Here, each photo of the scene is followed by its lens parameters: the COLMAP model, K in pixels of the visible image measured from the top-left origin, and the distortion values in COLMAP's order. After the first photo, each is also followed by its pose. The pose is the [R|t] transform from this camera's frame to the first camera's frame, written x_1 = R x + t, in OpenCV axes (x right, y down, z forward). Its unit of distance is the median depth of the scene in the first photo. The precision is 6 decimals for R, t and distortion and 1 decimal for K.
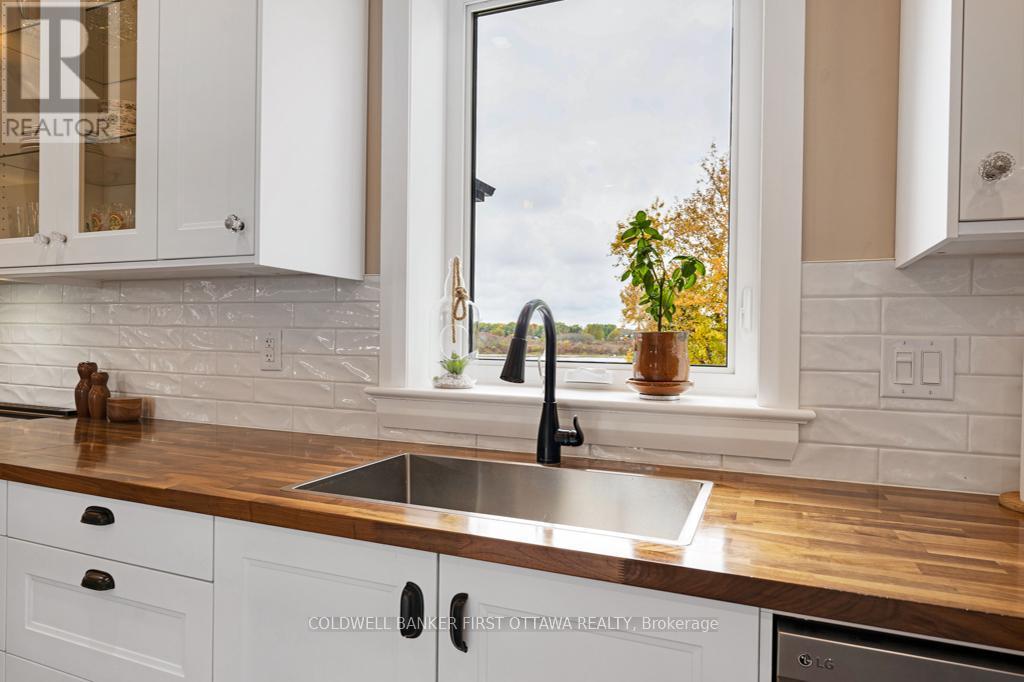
lens RADIAL K [[612.2, 0, 516.5], [0, 612.2, 344.5], [0, 0, 1]] dist [0.002360, 0.000608]
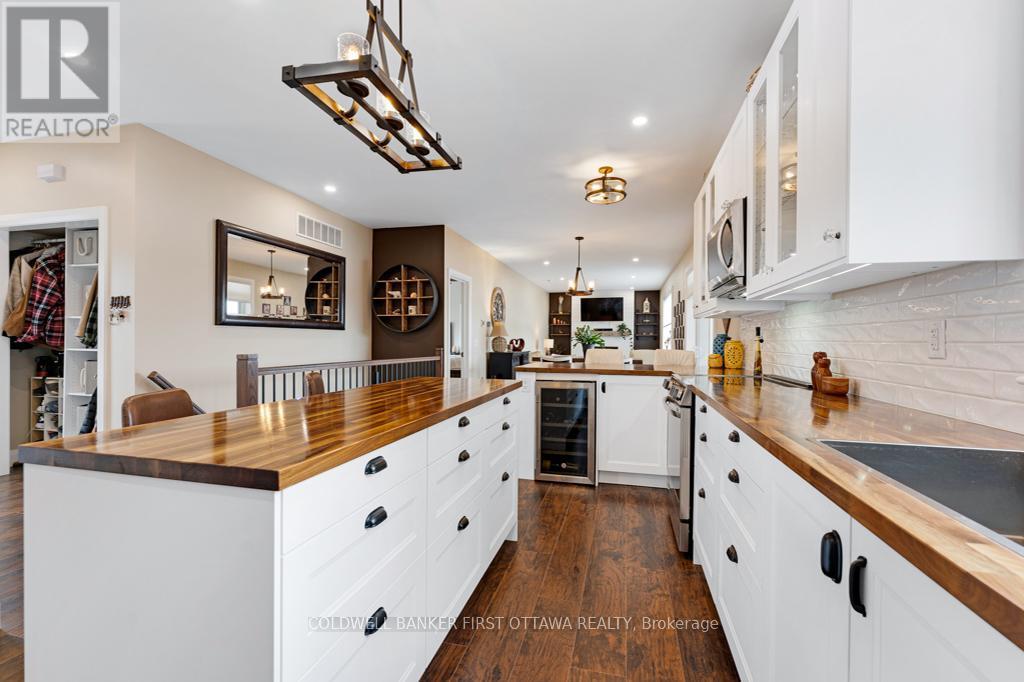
lens RADIAL K [[460.7, 0, 516.5], [0, 460.7, 341.7], [0, 0, 1]] dist [0.001915, -0.001884]
pose [[0.158656, -0.013472, -0.987242, 0.272996], [-0.010357, 0.999829, -0.015308, 0.032355], [0.987280, 0.012654, 0.158490, 0.145640]]
